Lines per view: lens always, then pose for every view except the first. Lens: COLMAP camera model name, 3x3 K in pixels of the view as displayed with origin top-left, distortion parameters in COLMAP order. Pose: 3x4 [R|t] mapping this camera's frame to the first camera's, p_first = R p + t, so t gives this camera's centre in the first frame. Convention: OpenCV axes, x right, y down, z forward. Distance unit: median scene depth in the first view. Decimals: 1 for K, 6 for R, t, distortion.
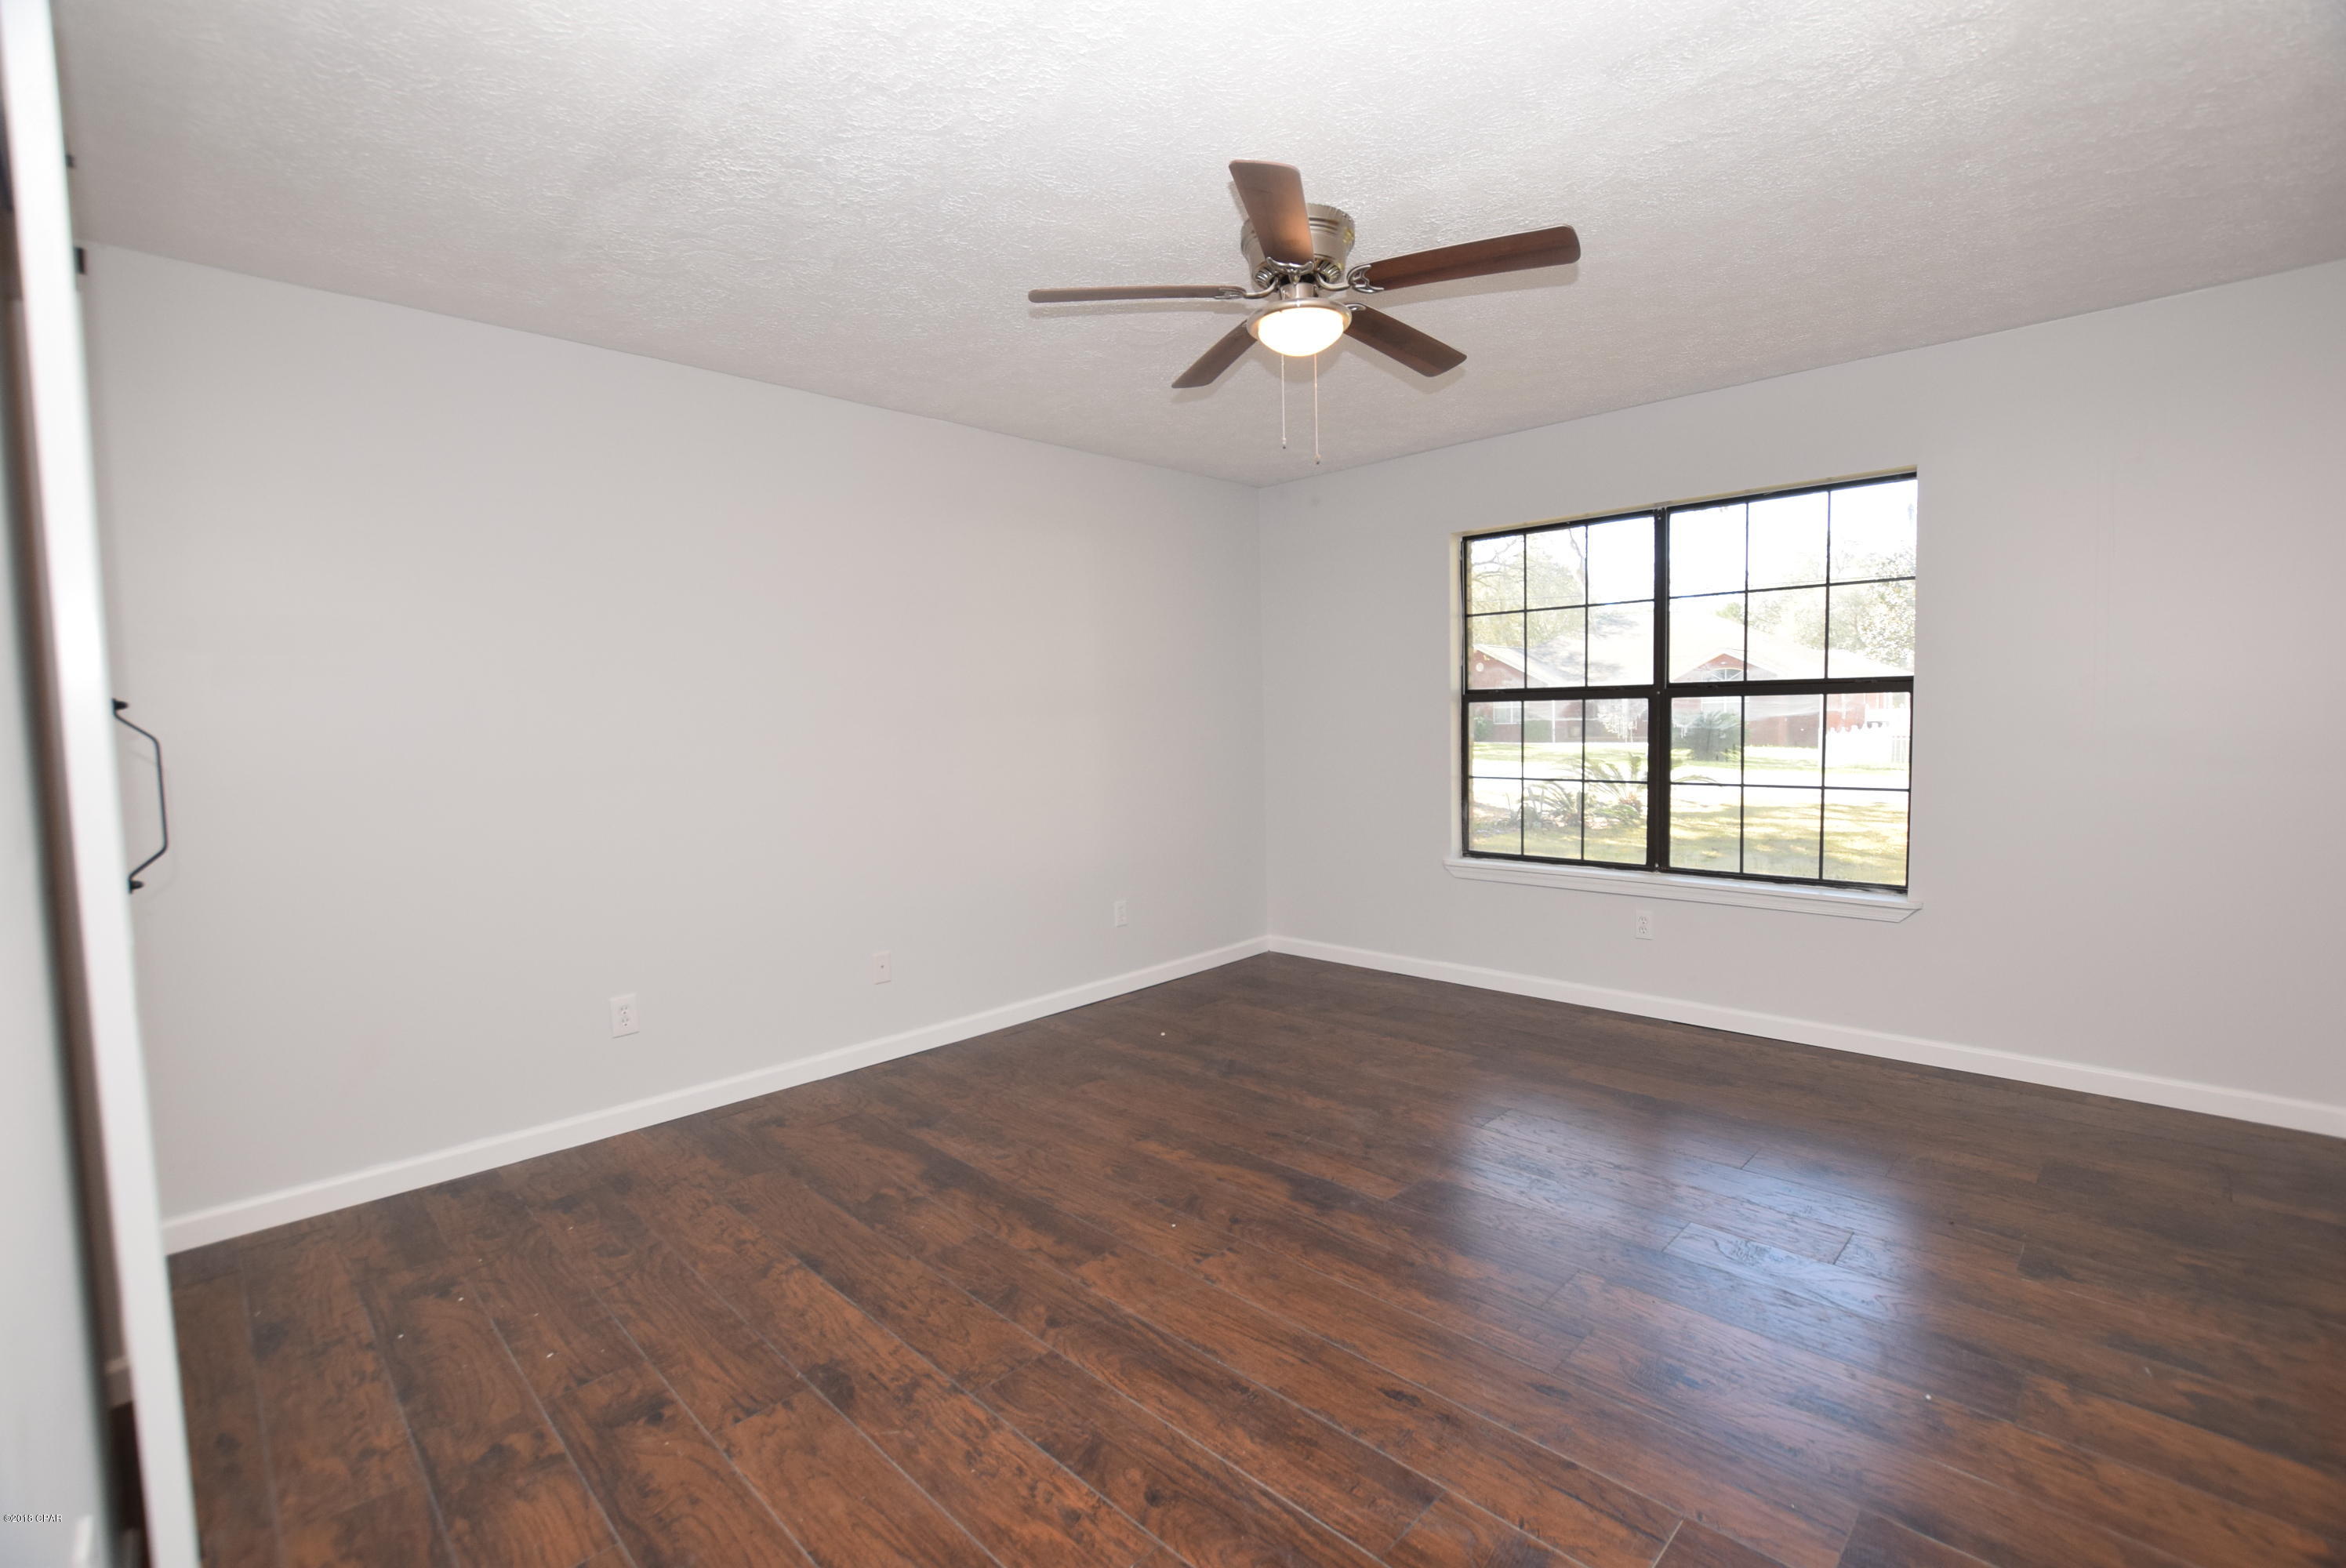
lens RADIAL K [[1026.4, 0, 1180.8], [0, 1026.4, 785.4], [0, 0, 1]] dist [-0.035511, 0.004996]
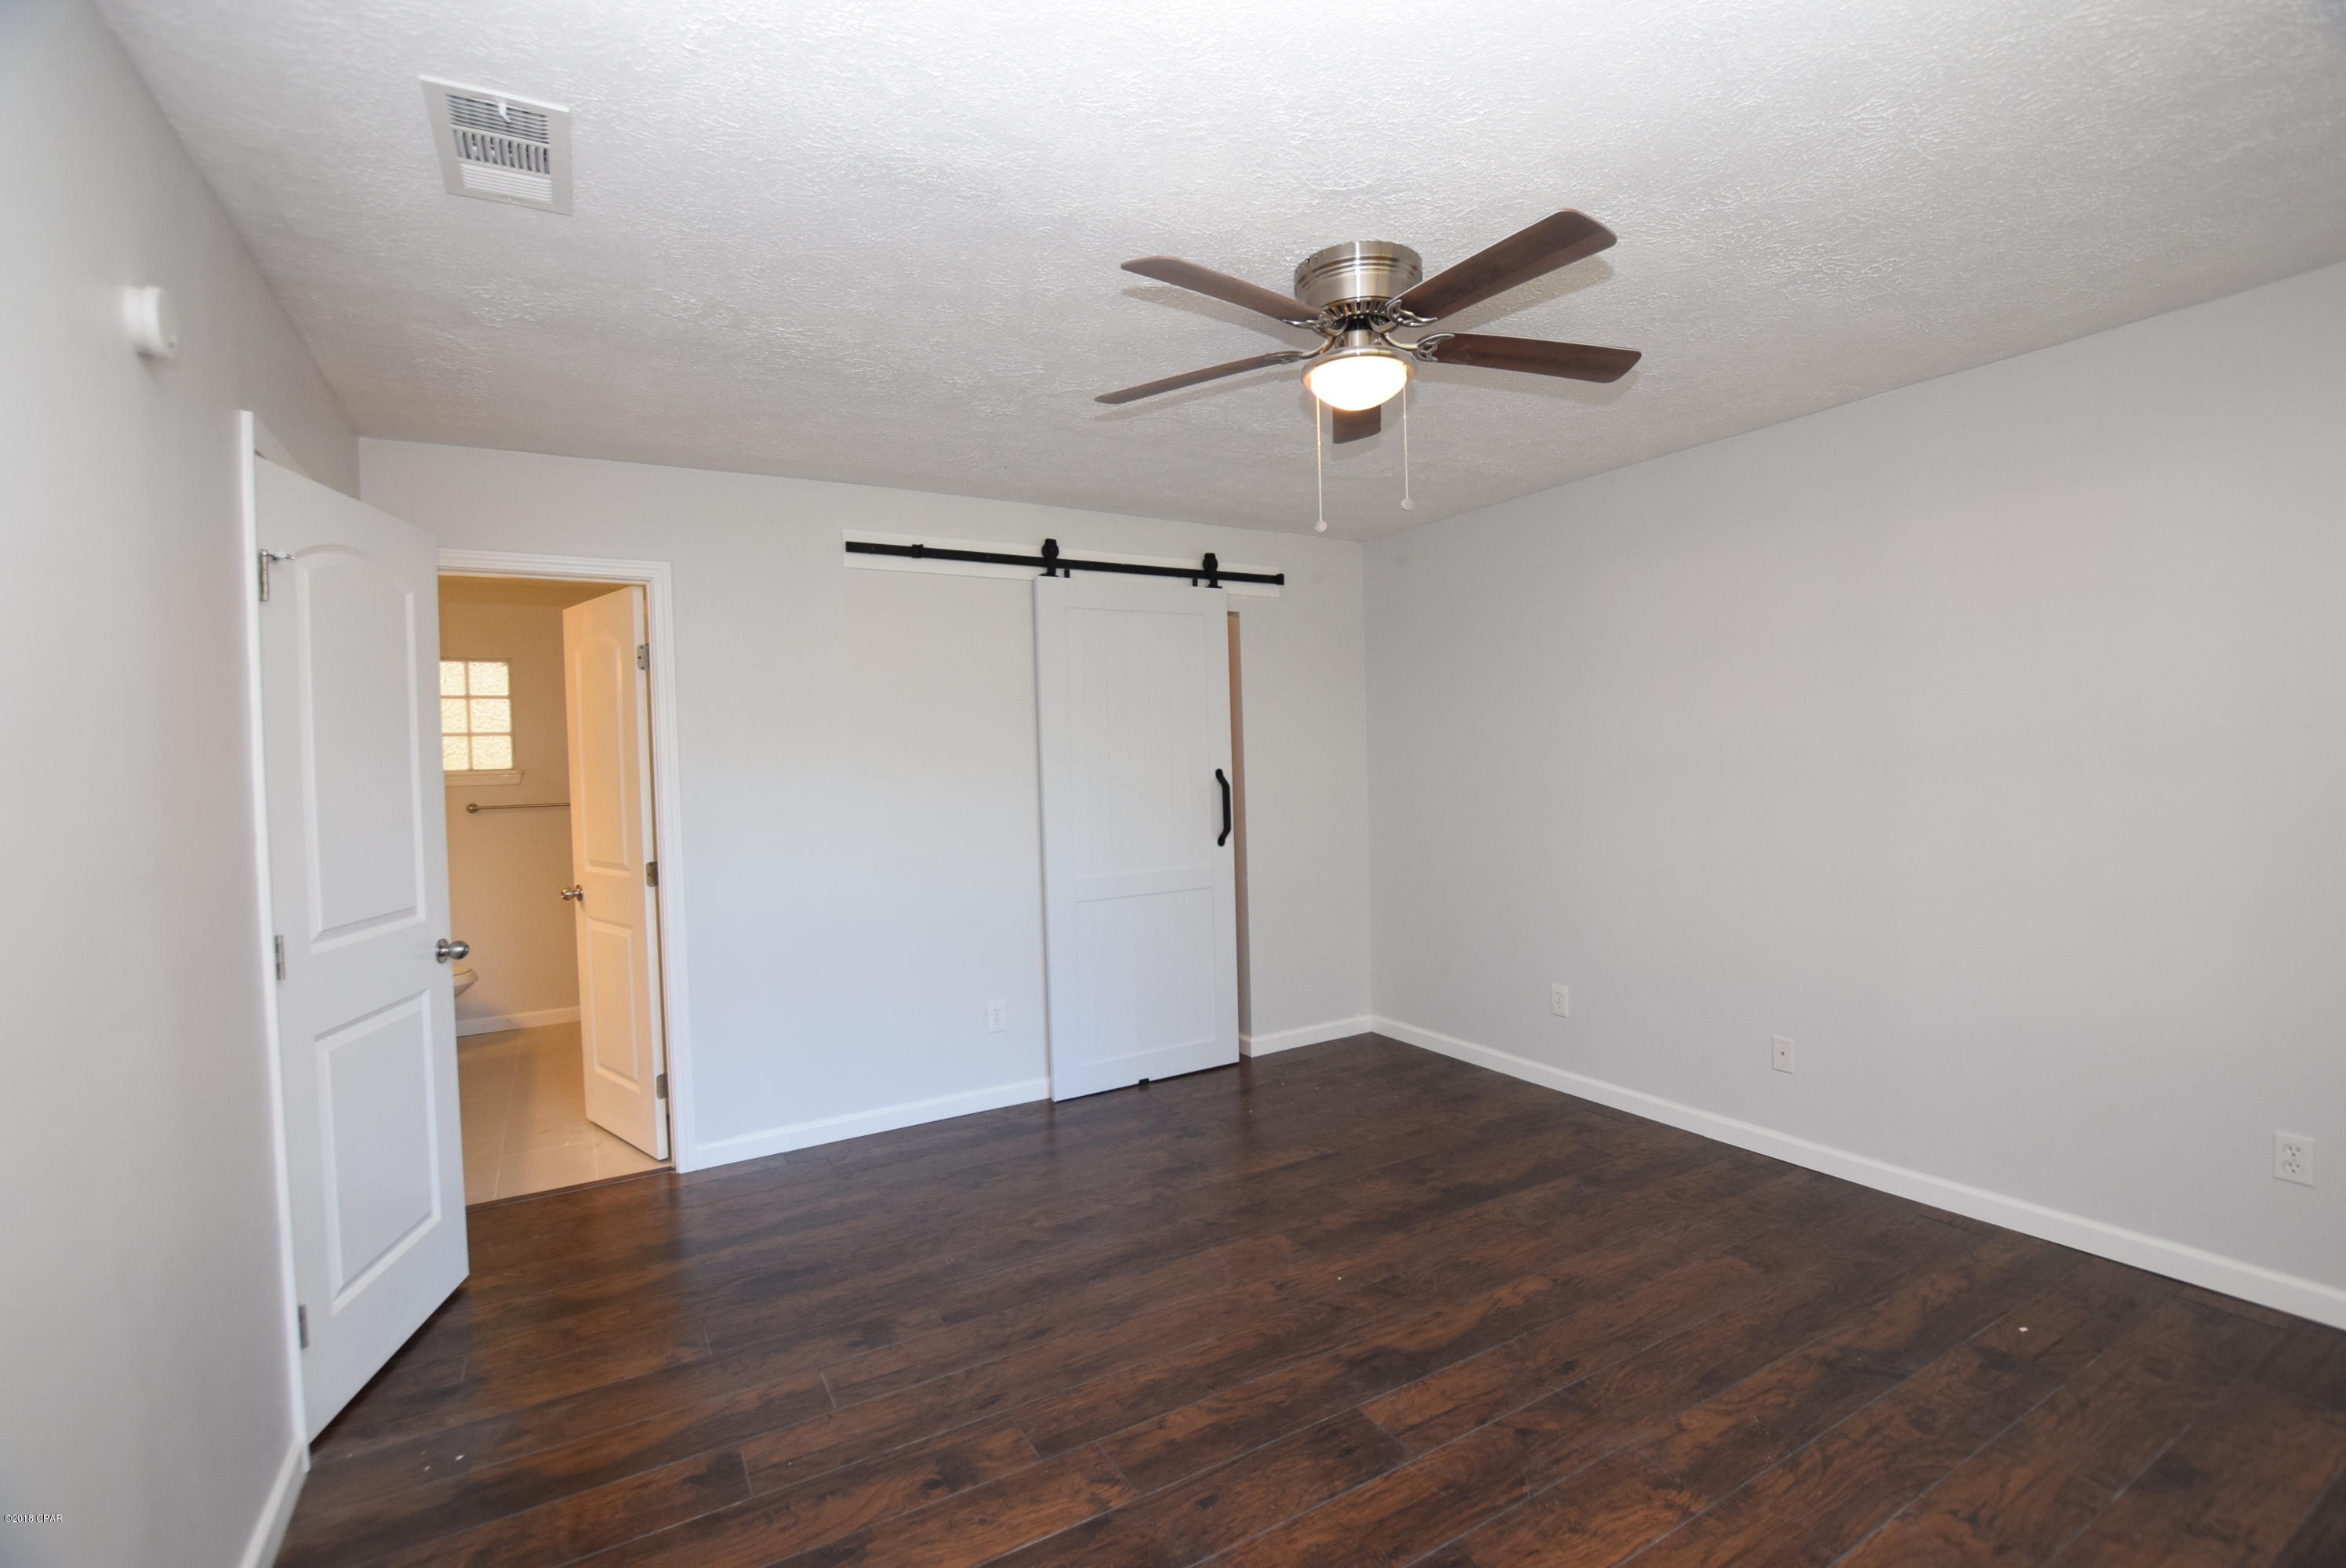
lens RADIAL K [[1026.4, 0, 1180.8], [0, 1026.4, 785.4], [0, 0, 1]] dist [-0.035511, 0.004996]
pose [[-0.251679, 0.052109, -0.966407, 0.920442], [-0.028849, 0.997702, 0.061309, -0.125671], [0.967381, 0.043311, -0.249598, 0.965998]]
